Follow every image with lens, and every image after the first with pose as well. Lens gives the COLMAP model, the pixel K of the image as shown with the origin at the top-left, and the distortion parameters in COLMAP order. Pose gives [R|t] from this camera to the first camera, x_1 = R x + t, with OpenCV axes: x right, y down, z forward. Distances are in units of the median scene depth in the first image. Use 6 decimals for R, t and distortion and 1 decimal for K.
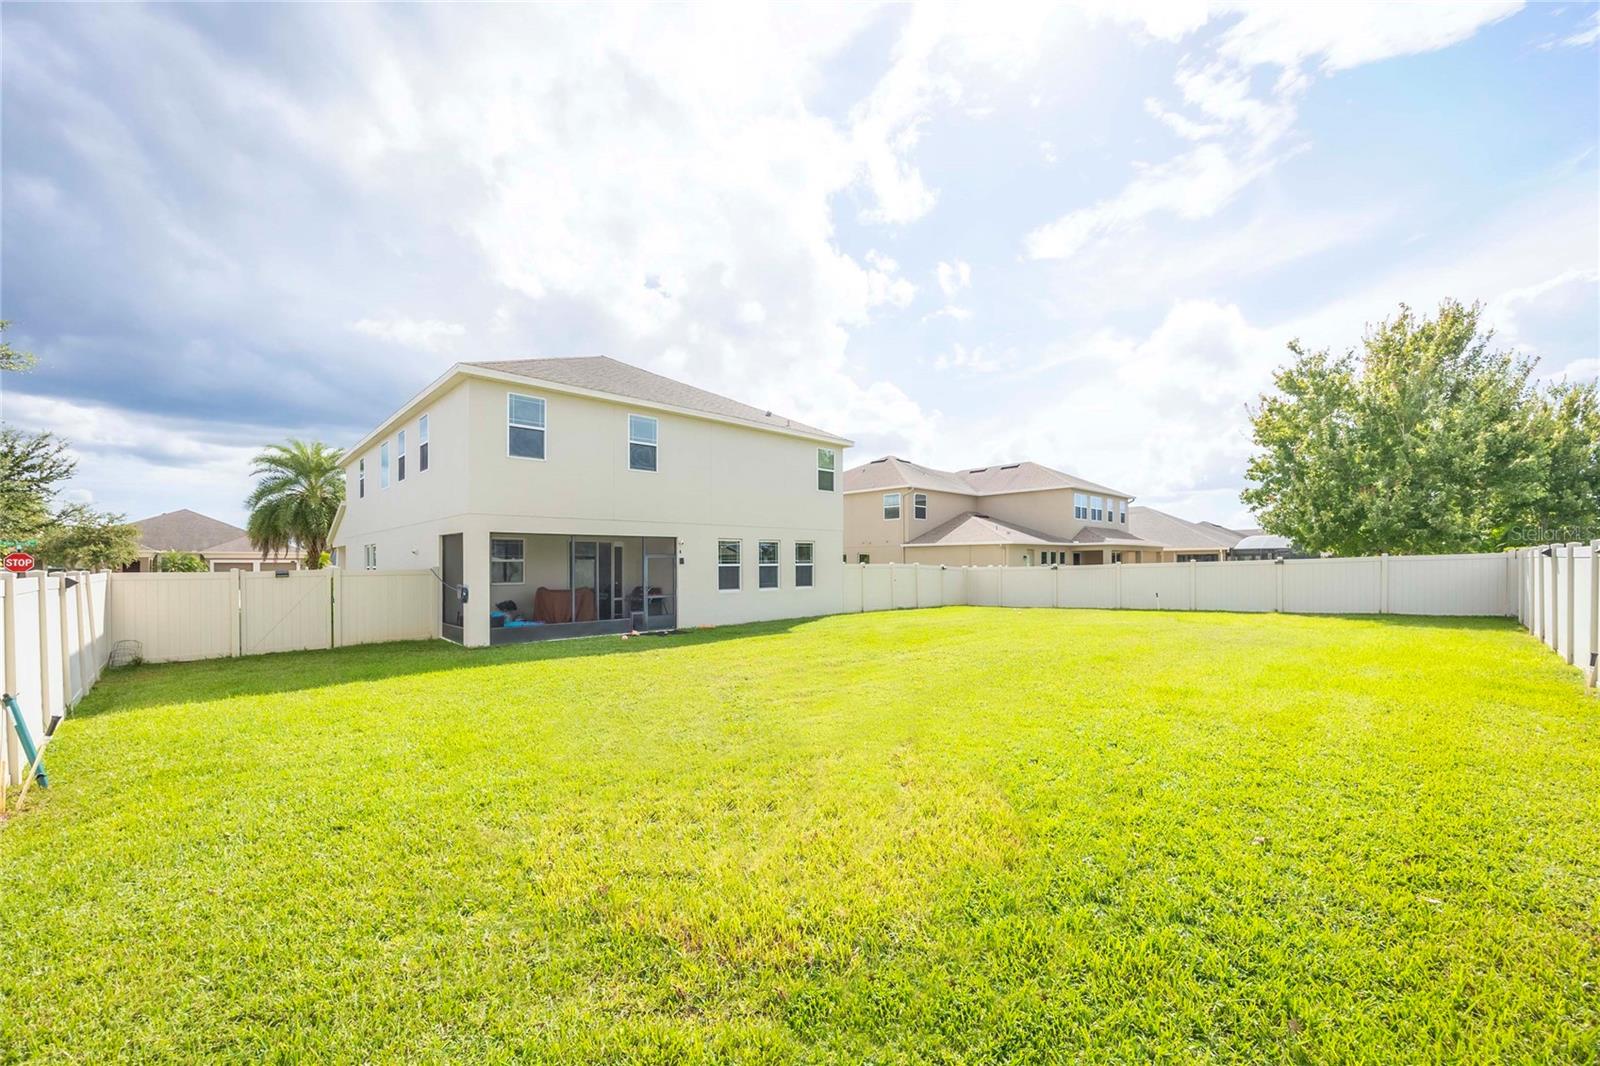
lens RADIAL K [[616.7, 0, 812.0], [0, 616.7, 570.1], [0, 0, 1]] dist [-0.003405, -0.000488]
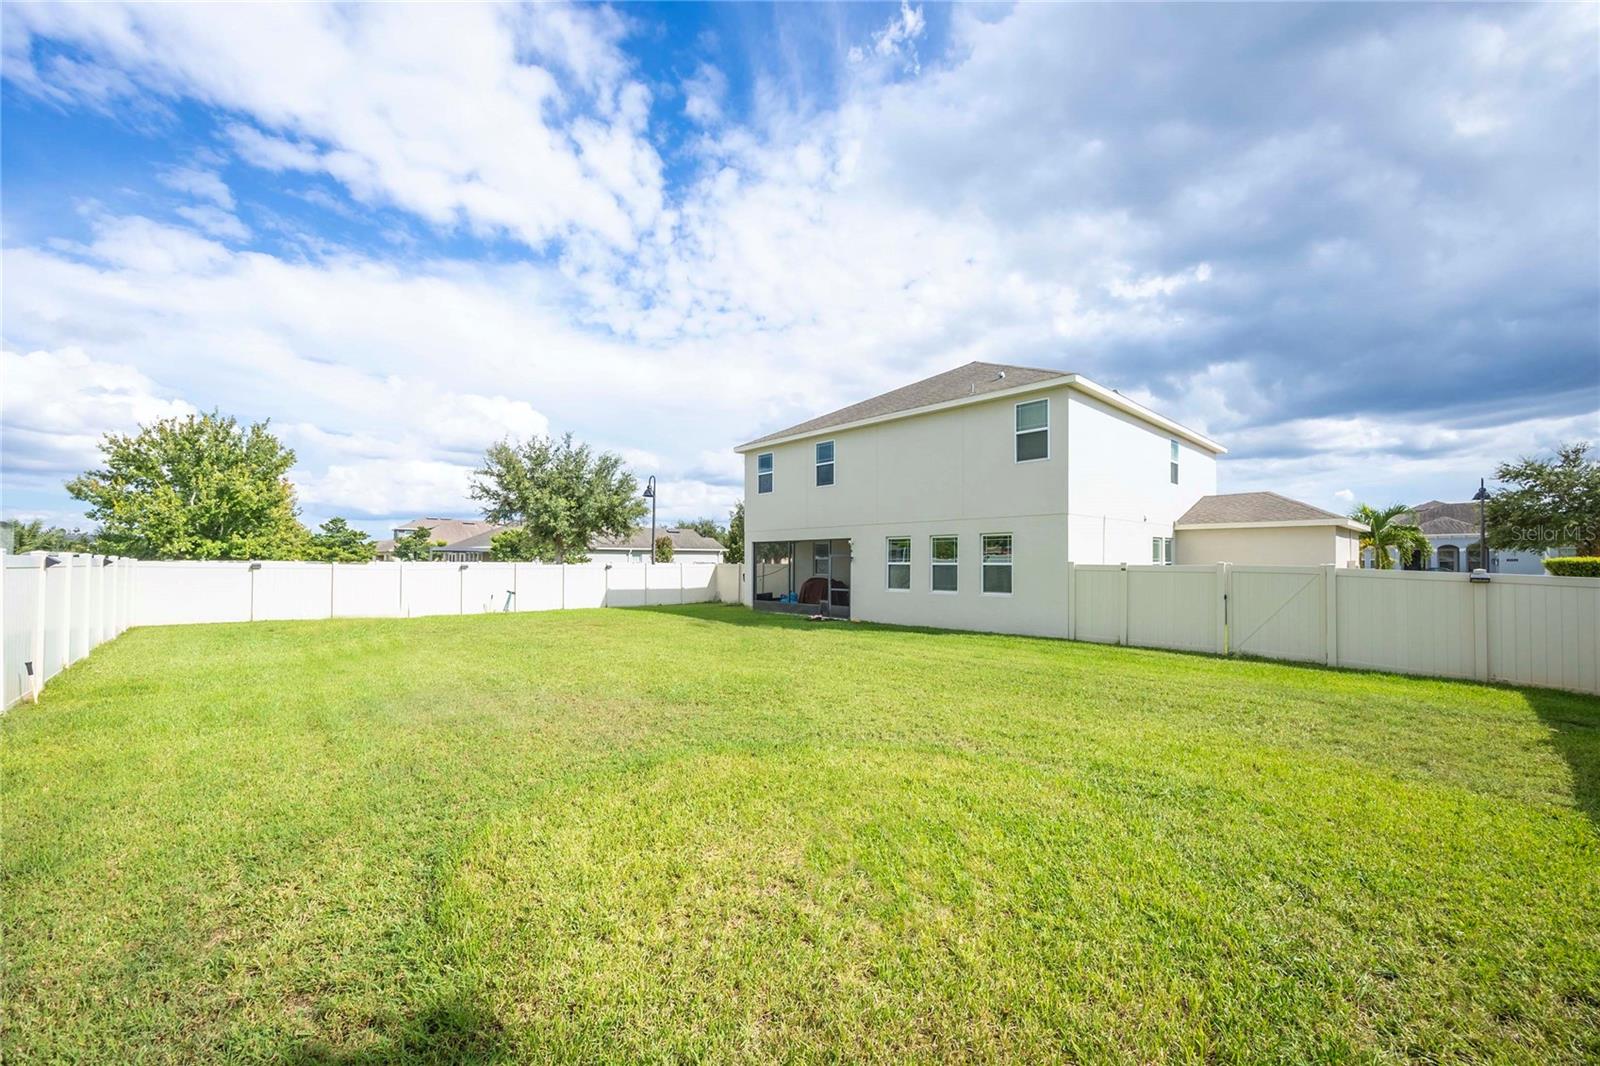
lens RADIAL K [[616.7, 0, 801.7], [0, 616.7, 542.4], [0, 0, 1]] dist [-0.003405, -0.000488]
pose [[-0.055054, -0.023994, -0.998195, 0.814412], [-0.006111, 0.999701, -0.023694, -0.016143], [0.998465, 0.004795, -0.055184, 0.873642]]
